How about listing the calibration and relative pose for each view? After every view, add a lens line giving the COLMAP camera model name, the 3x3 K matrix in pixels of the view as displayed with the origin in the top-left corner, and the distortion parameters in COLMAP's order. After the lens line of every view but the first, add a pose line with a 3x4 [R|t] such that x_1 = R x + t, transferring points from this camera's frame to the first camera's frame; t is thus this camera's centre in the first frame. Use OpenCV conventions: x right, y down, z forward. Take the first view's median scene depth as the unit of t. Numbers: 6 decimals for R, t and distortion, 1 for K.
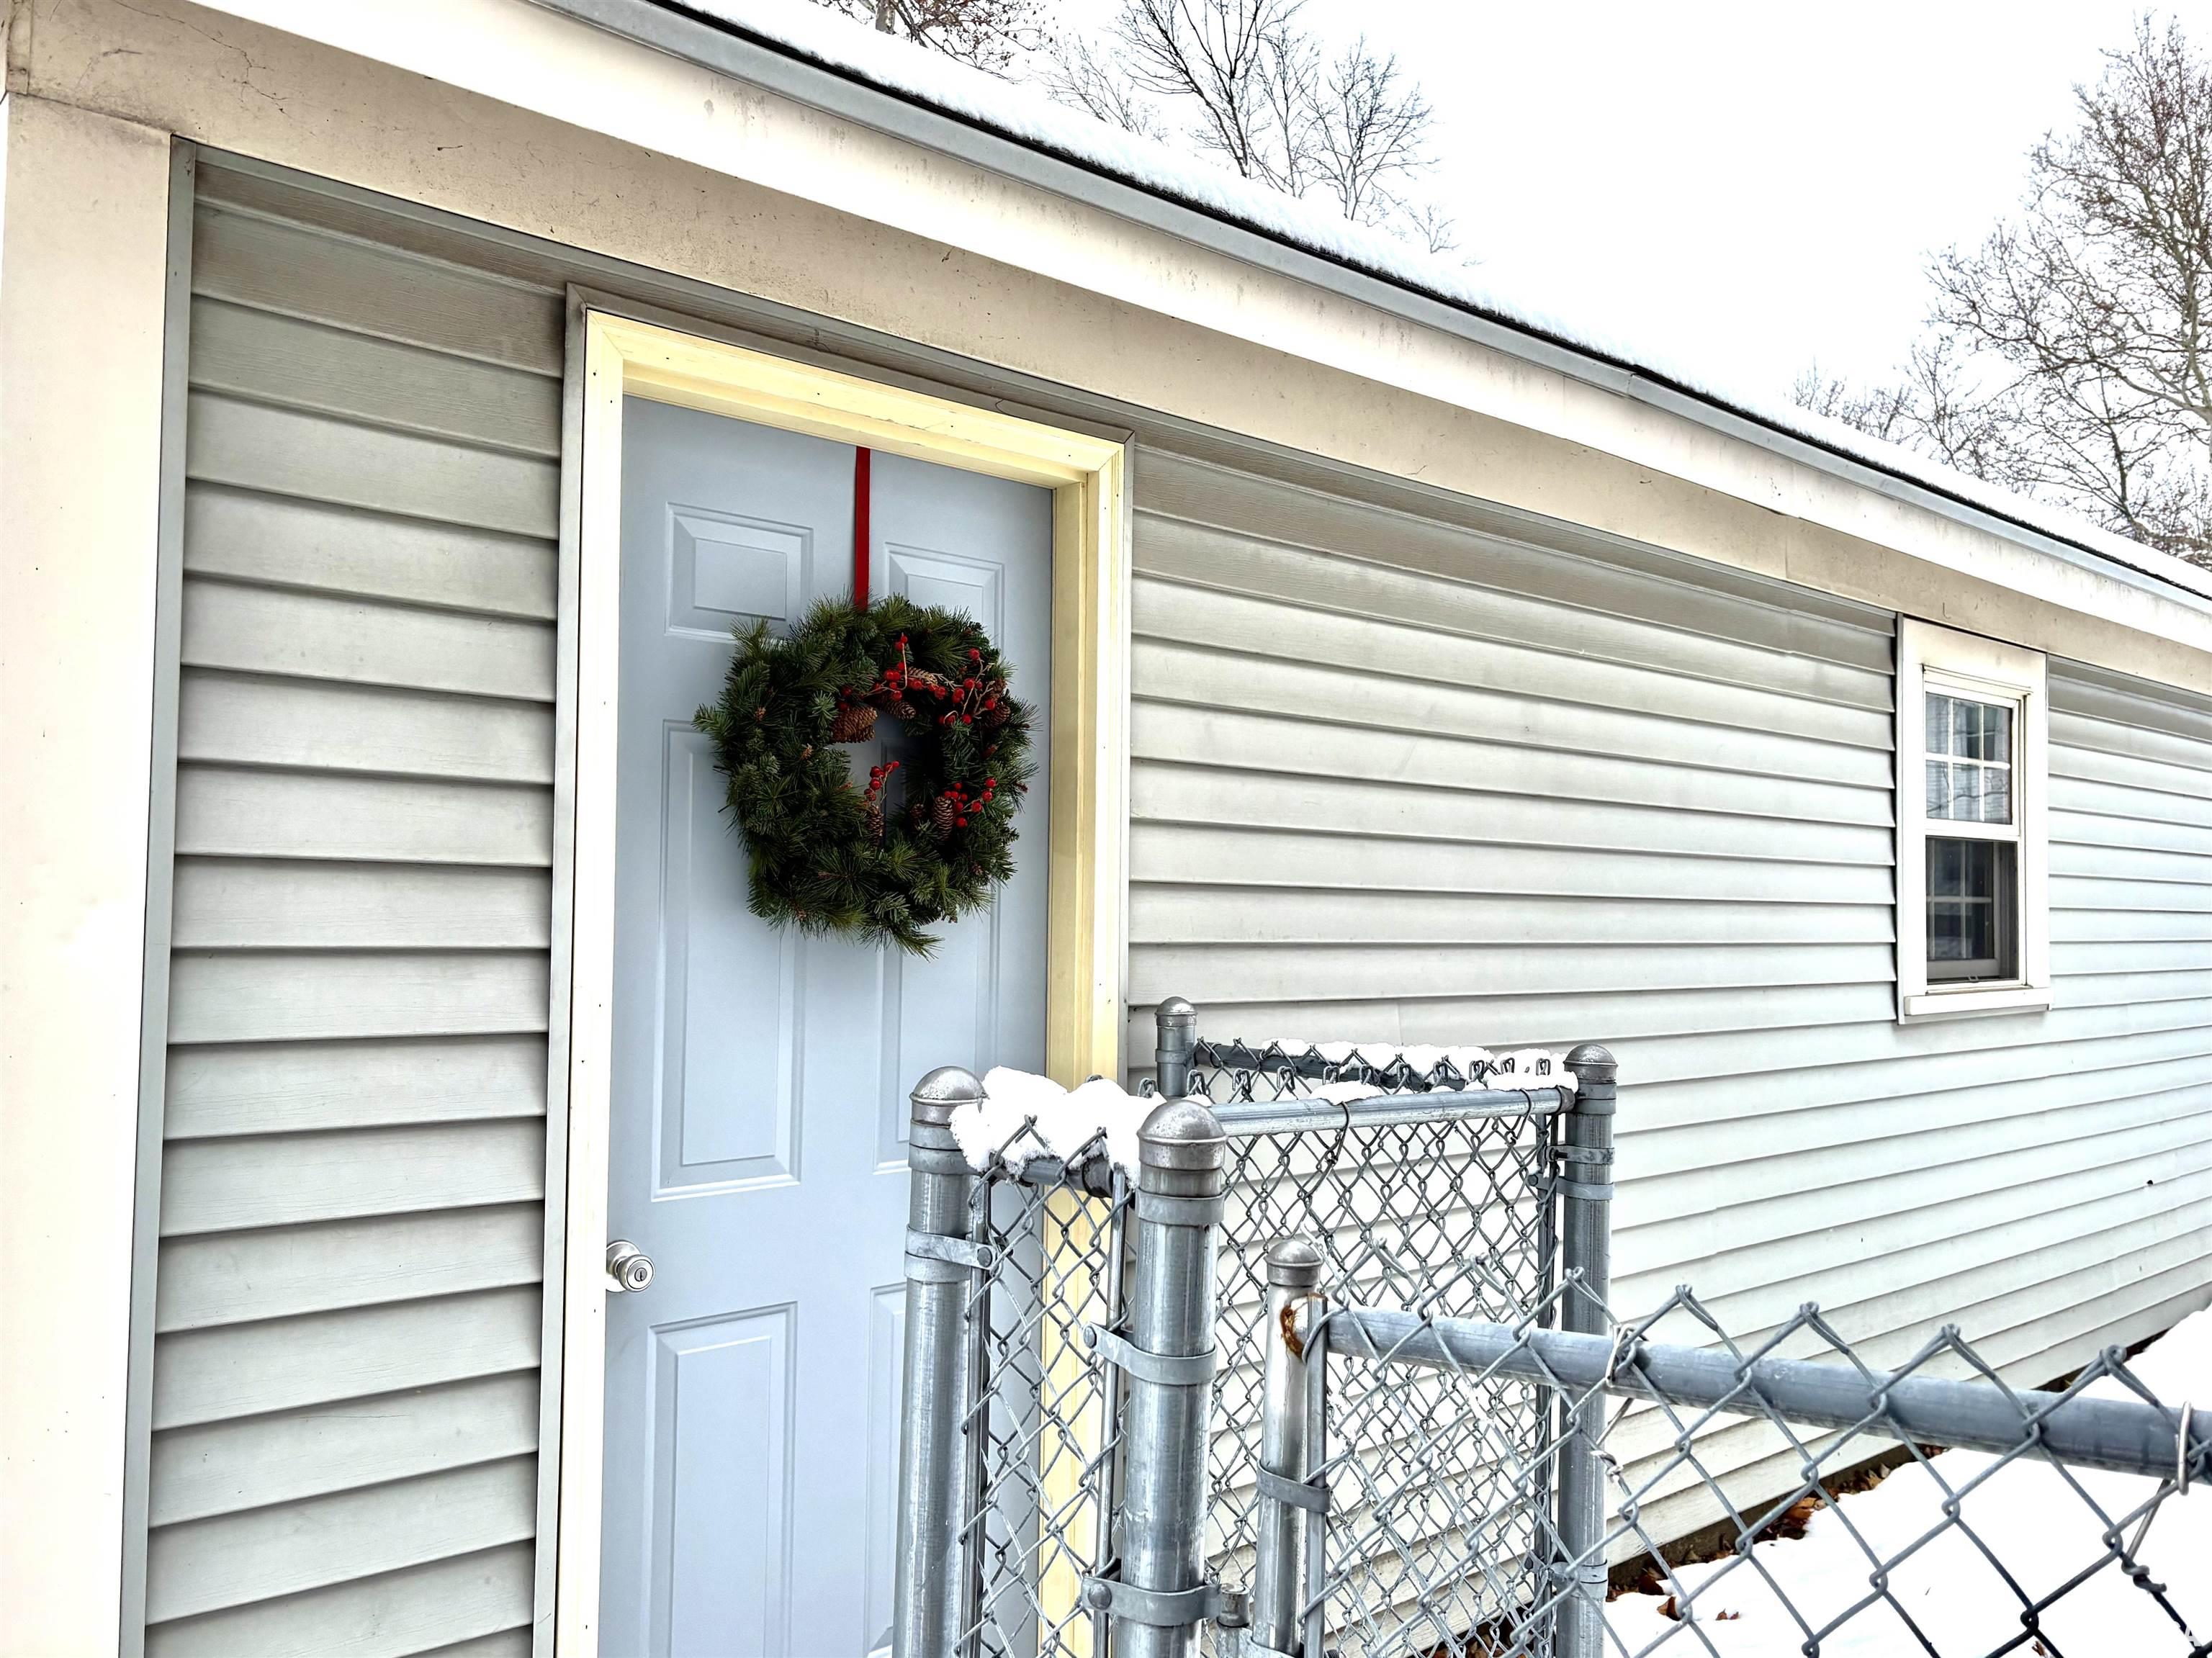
lens RADIAL K [[1688.2, 0, 1106.0], [0, 1688.2, 829.0], [0, 0, 1]] dist [0.084442, -0.126382]
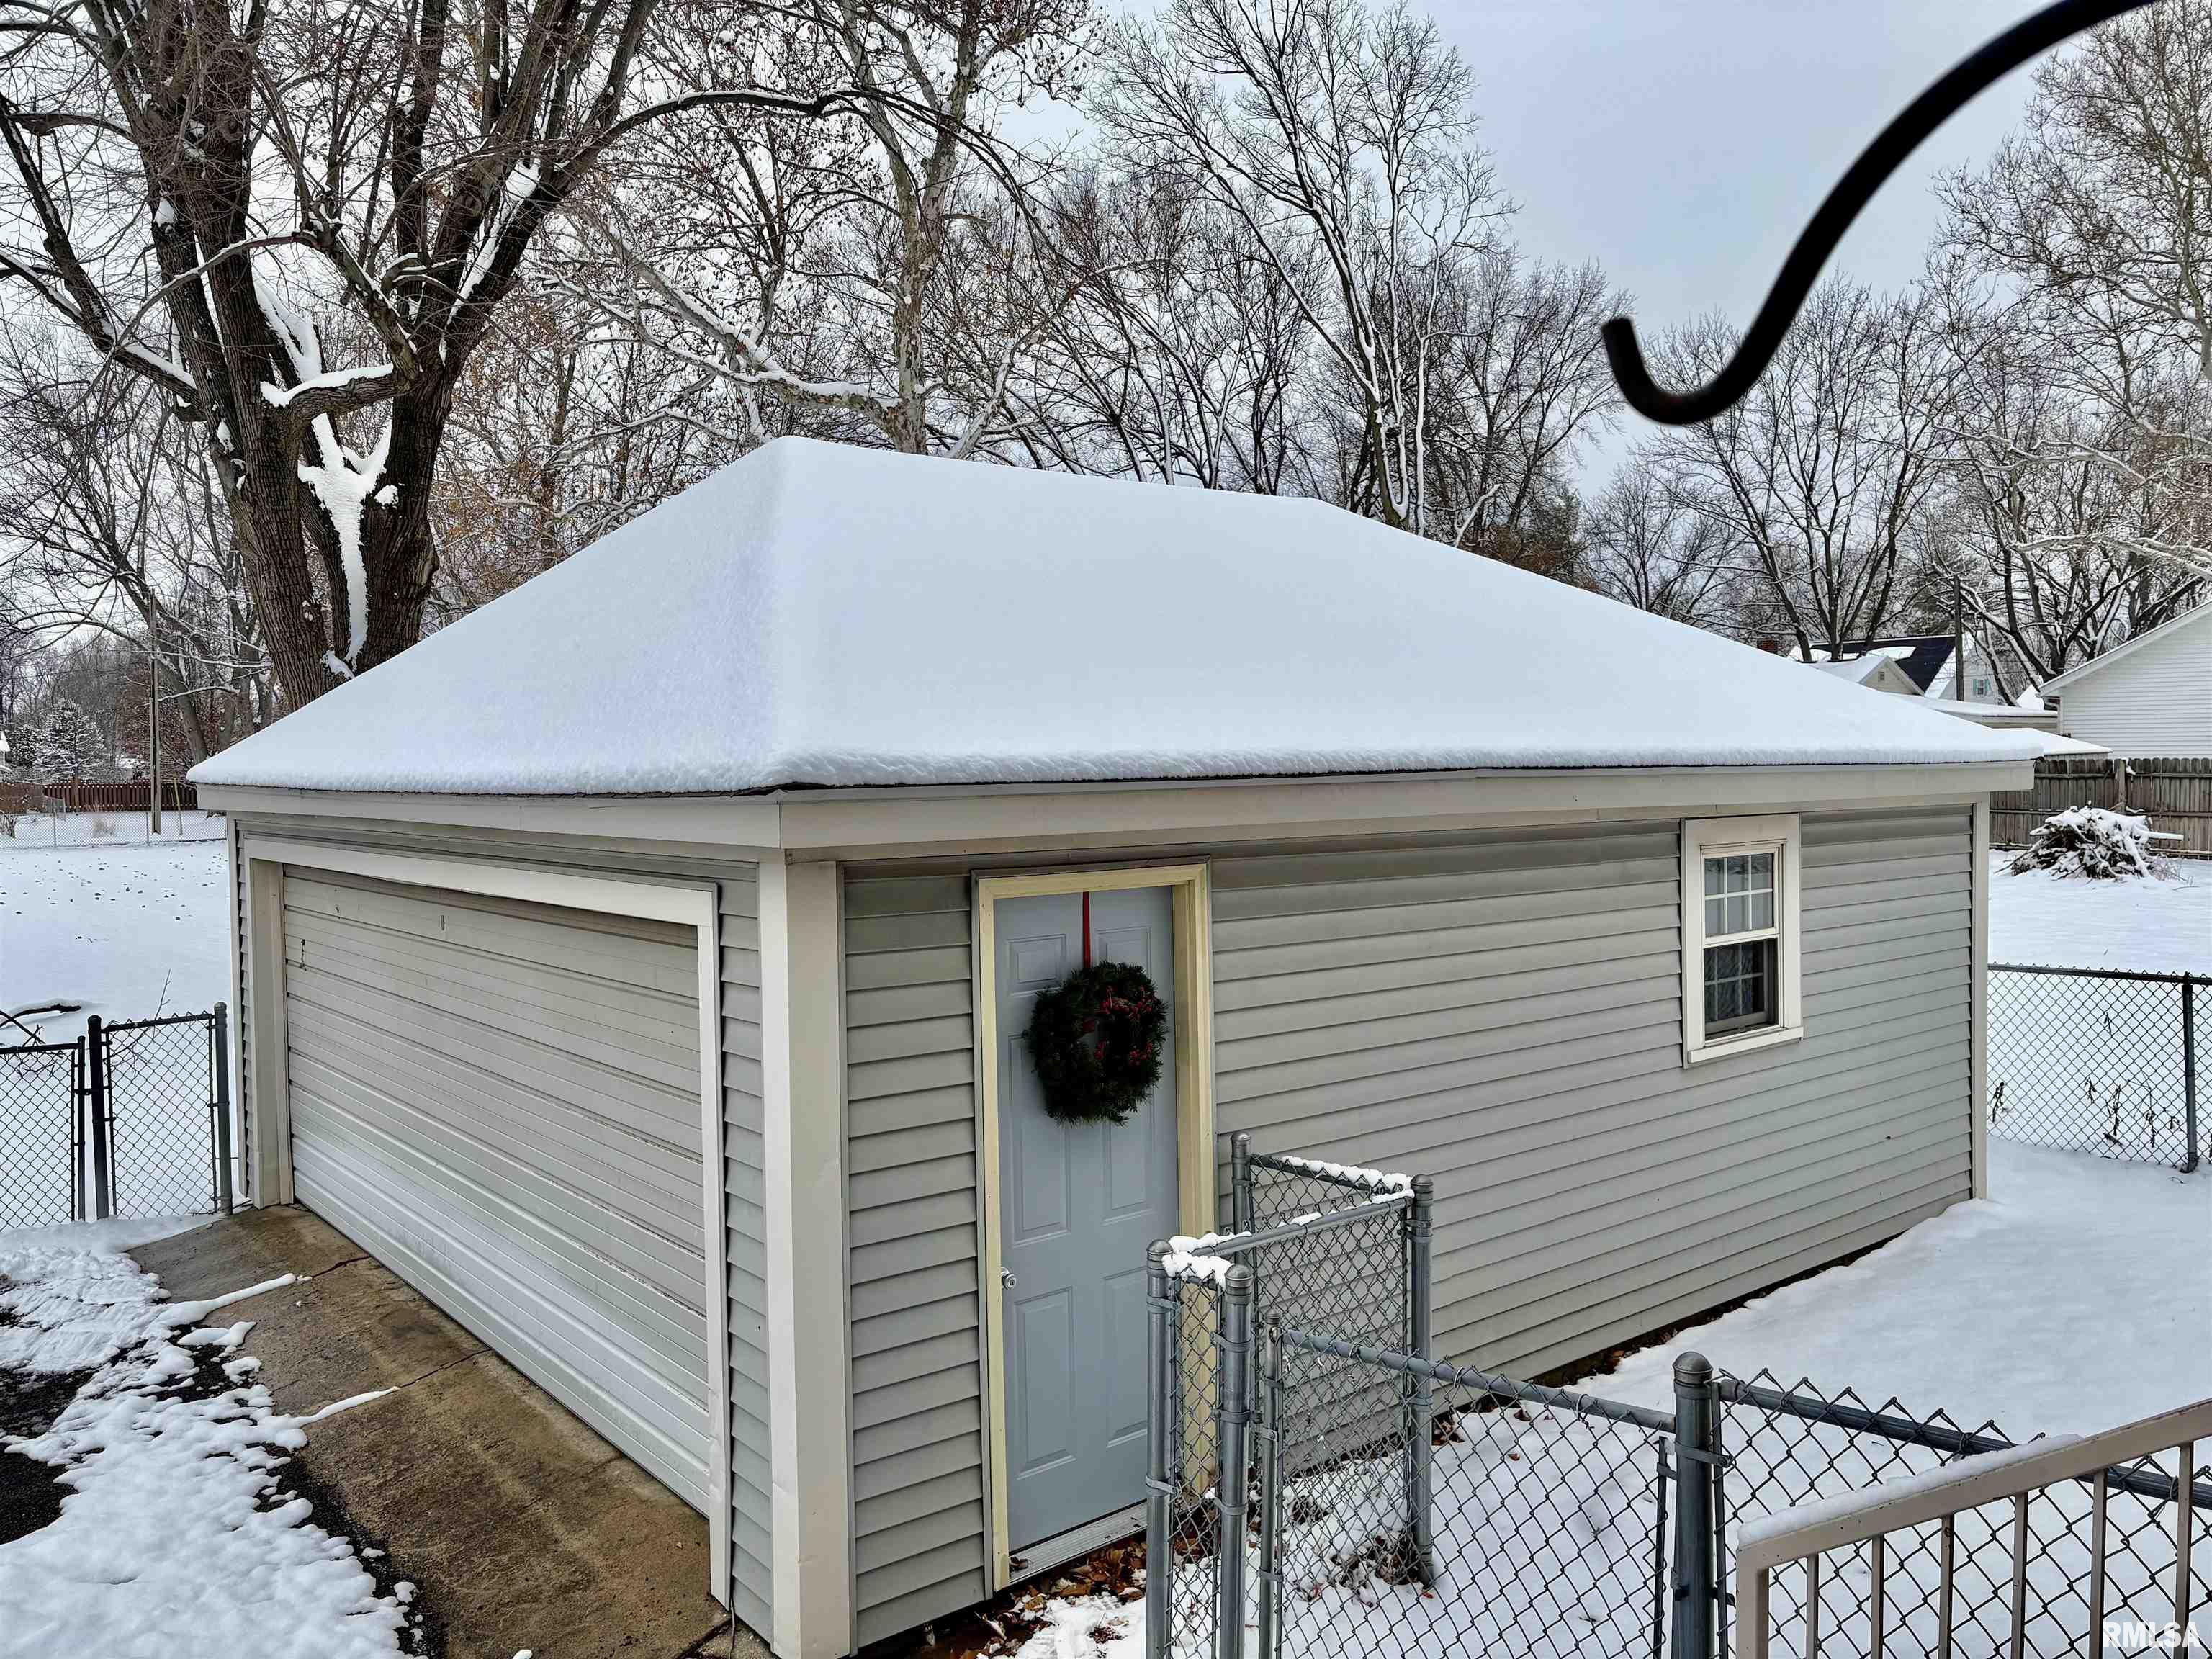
lens RADIAL K [[1593.4, 0, 1117.0], [0, 1593.4, 821.5], [0, 0, 1]] dist [0.081775, -0.127331]
pose [[0.998719, -0.028172, -0.042021, -0.015634], [0.031090, 0.997029, 0.070477, -0.419502], [0.039911, -0.071693, 0.996628, -0.923914]]
